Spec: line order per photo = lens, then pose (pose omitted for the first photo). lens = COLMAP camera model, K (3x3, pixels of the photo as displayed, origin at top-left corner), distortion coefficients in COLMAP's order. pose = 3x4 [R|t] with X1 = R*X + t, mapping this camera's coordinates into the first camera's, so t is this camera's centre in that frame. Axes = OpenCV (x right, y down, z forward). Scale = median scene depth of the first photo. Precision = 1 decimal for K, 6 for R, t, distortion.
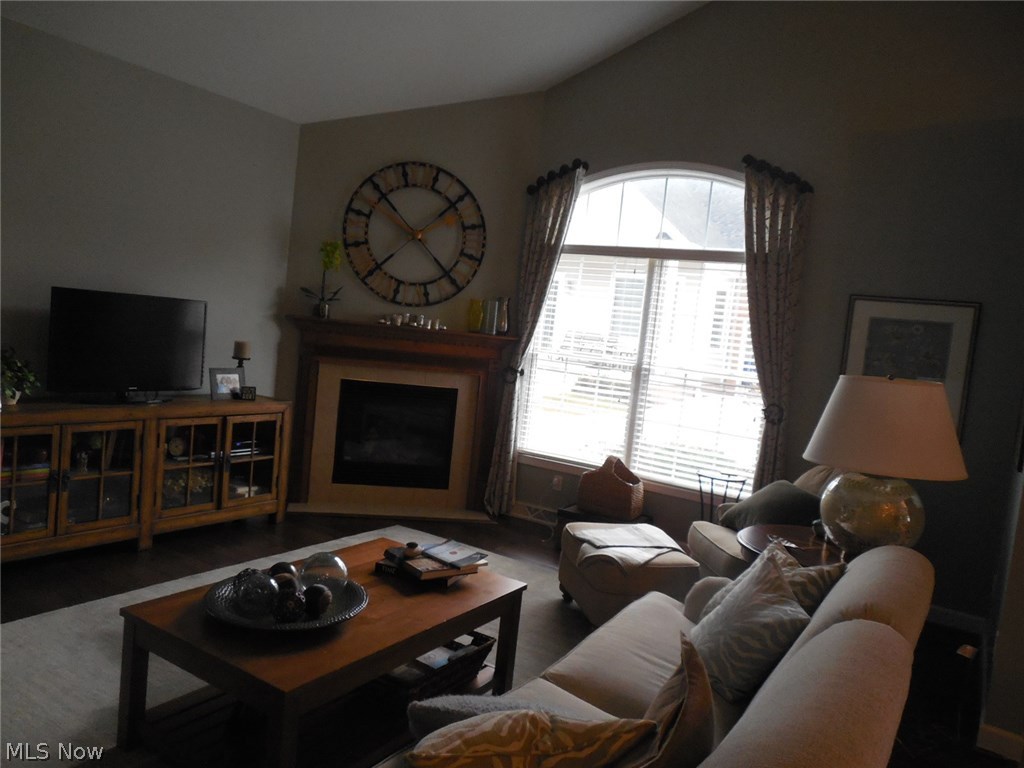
lens RADIAL K [[759.7, 0, 510.4], [0, 759.7, 386.2], [0, 0, 1]] dist [-0.005592, -0.006650]
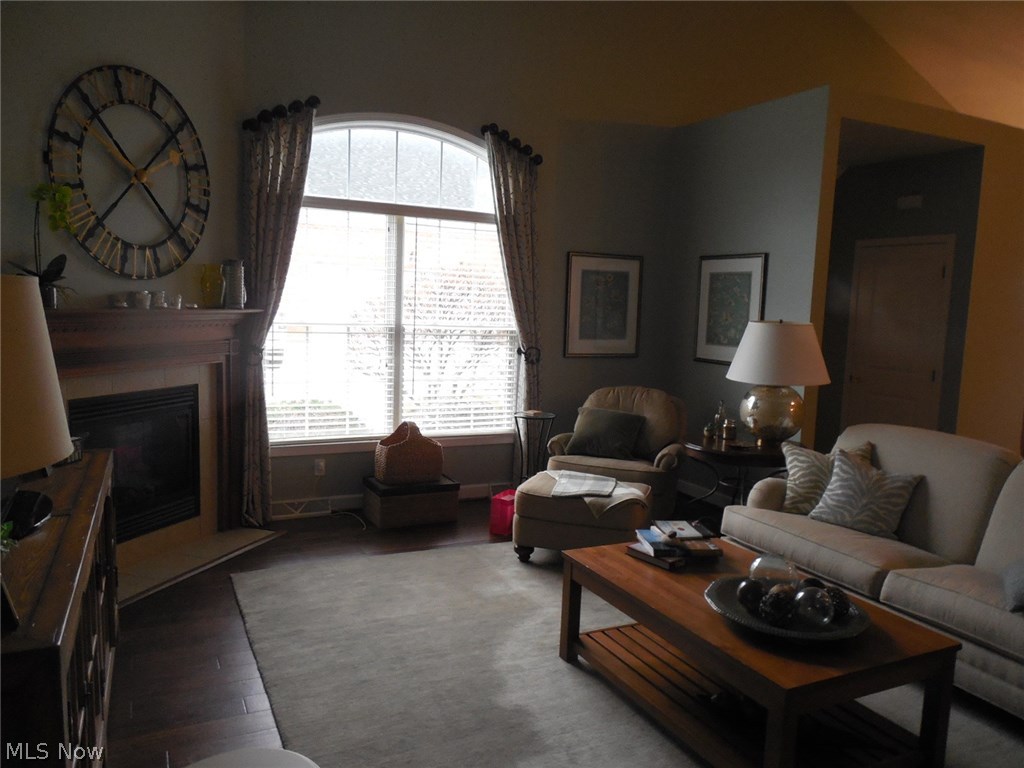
lens RADIAL K [[759.7, 0, 512.9], [0, 759.7, 383.5], [0, 0, 1]] dist [-0.005592, -0.006650]
pose [[0.516374, -0.179134, 0.837418, -0.569047], [0.088788, 0.983806, 0.155699, -0.091308], [-0.851748, -0.006046, 0.523916, 0.349459]]
